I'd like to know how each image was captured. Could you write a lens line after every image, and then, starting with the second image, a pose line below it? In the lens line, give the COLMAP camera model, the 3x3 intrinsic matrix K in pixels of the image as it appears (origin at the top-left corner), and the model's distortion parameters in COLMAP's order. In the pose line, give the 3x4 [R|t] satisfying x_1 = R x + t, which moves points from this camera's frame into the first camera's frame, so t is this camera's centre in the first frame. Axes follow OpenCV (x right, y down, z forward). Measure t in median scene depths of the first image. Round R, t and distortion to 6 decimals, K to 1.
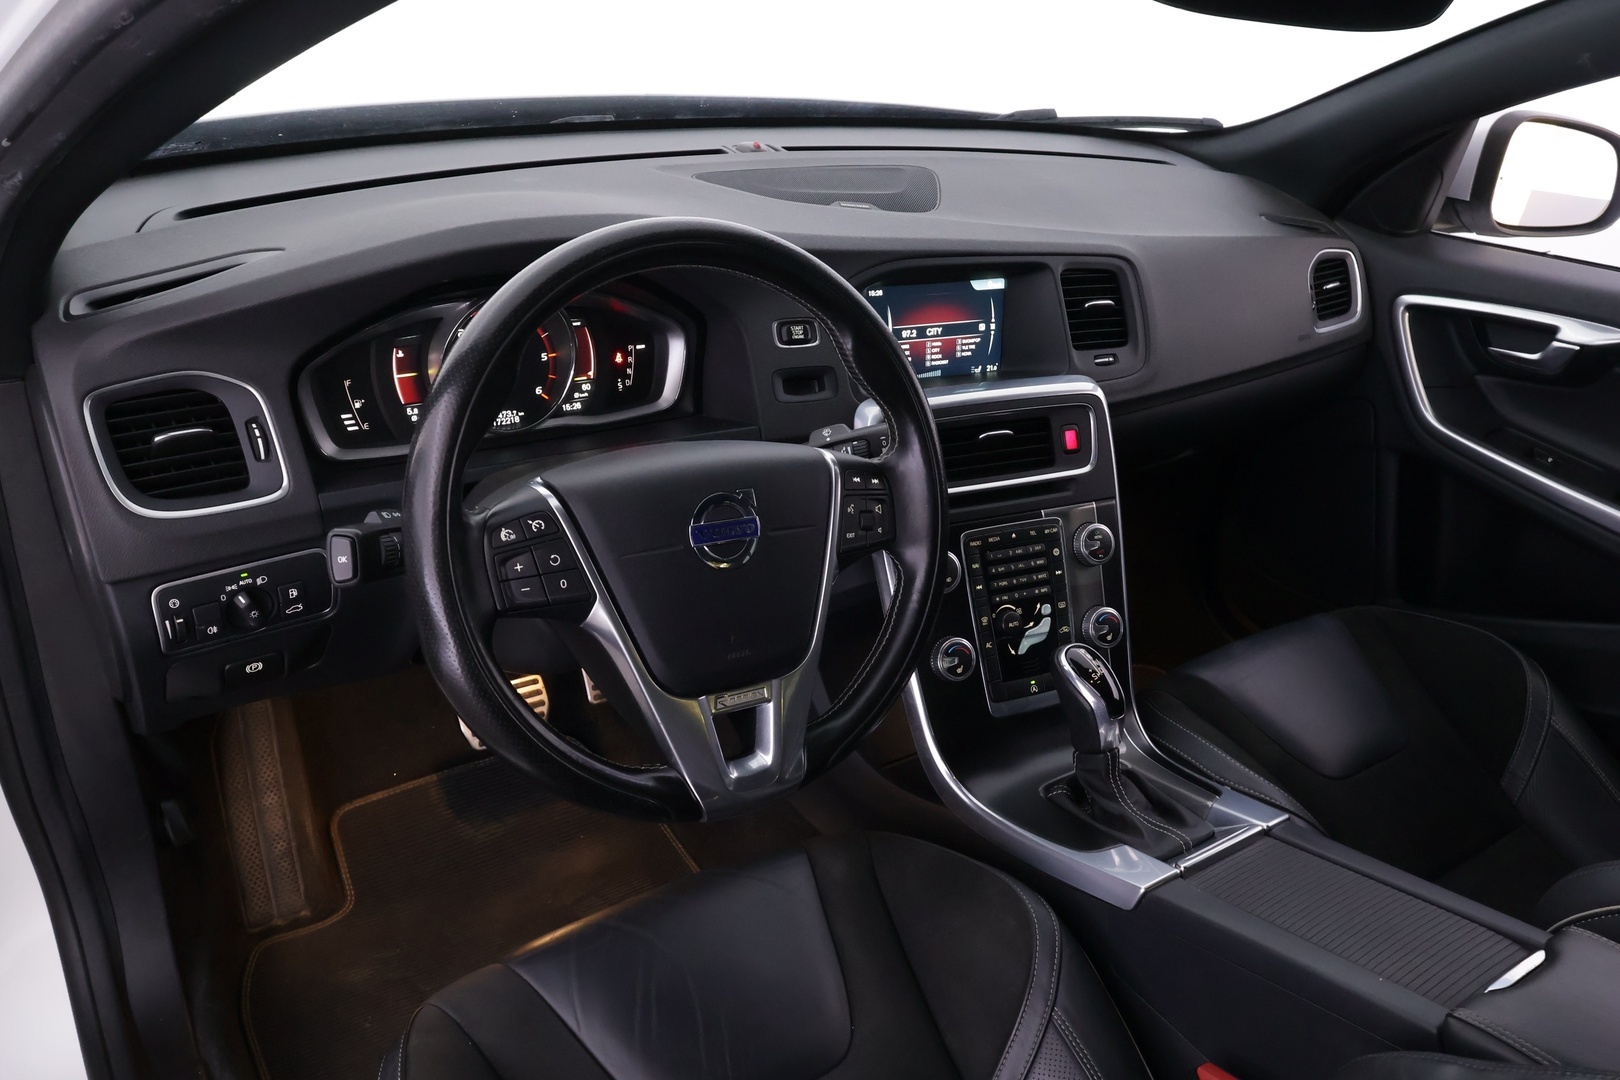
lens RADIAL K [[1393.5, 0, 810.0], [0, 1393.5, 540.0], [0, 0, 1]] dist [-0.010961, -0.009545]
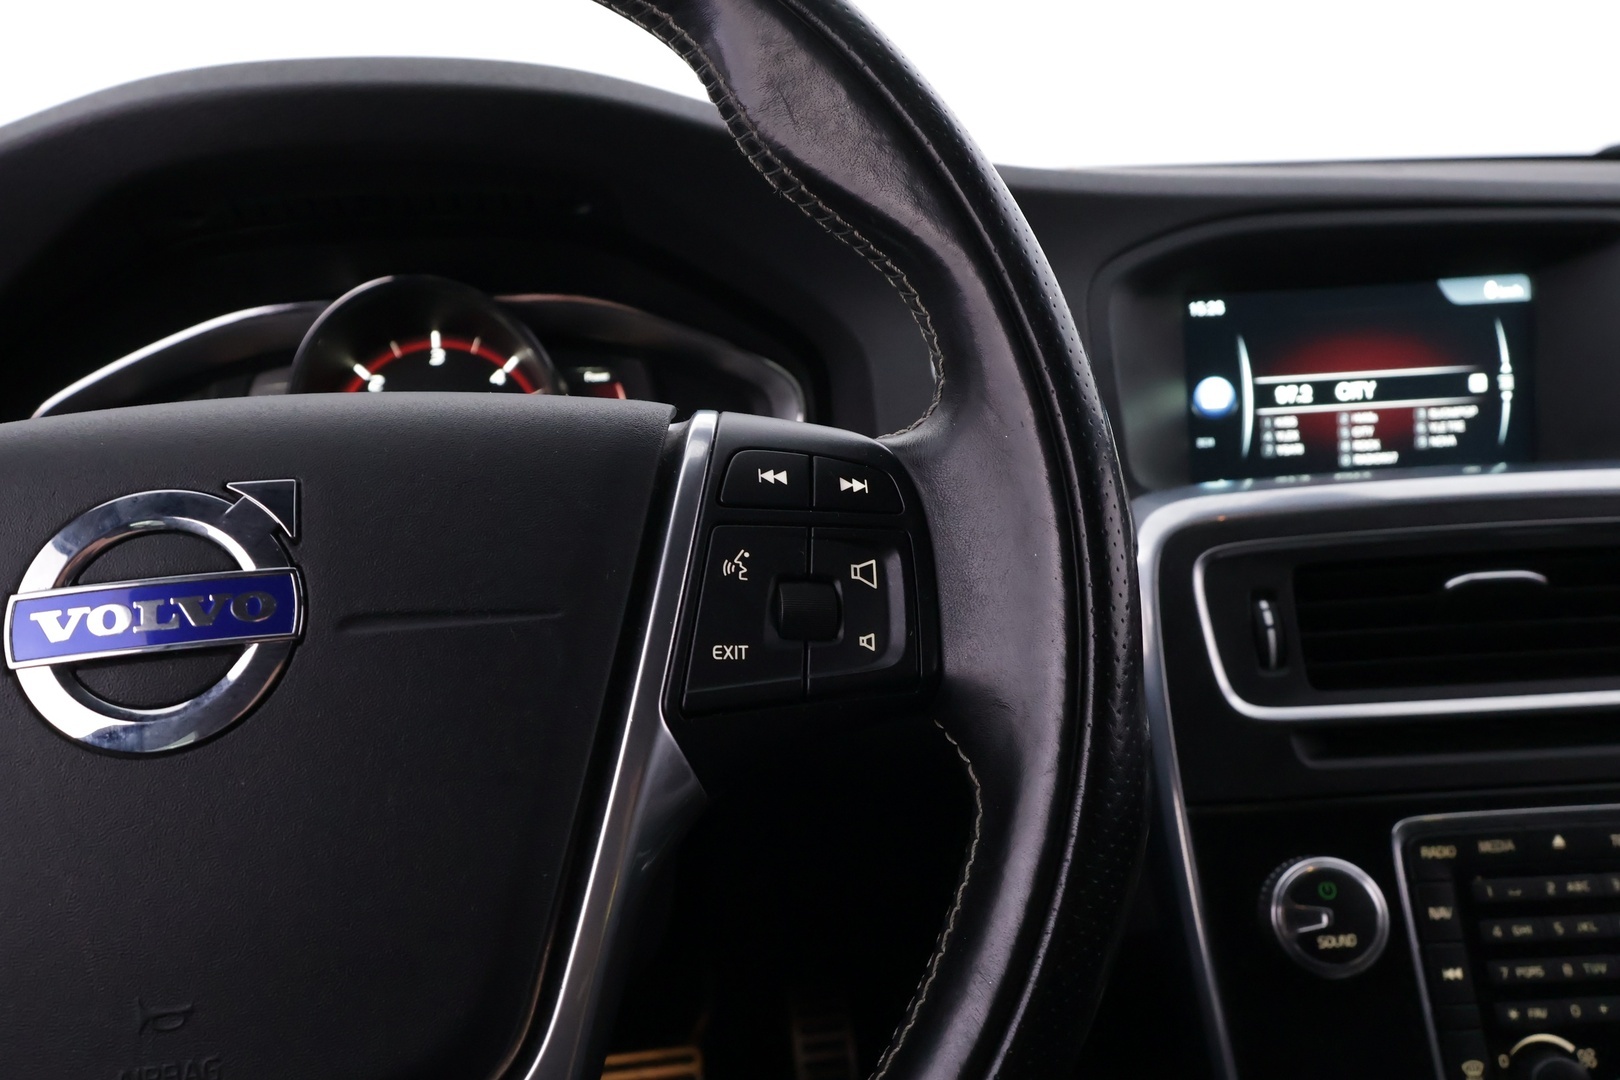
lens RADIAL K [[1393.5, 0, 810.0], [0, 1393.5, 540.0], [0, 0, 1]] dist [-0.010961, -0.009545]
pose [[0.896477, -0.038202, -0.441440, 0.128676], [-0.094460, 0.956896, -0.274640, 0.038864], [0.432904, 0.287907, 0.854227, 0.552007]]
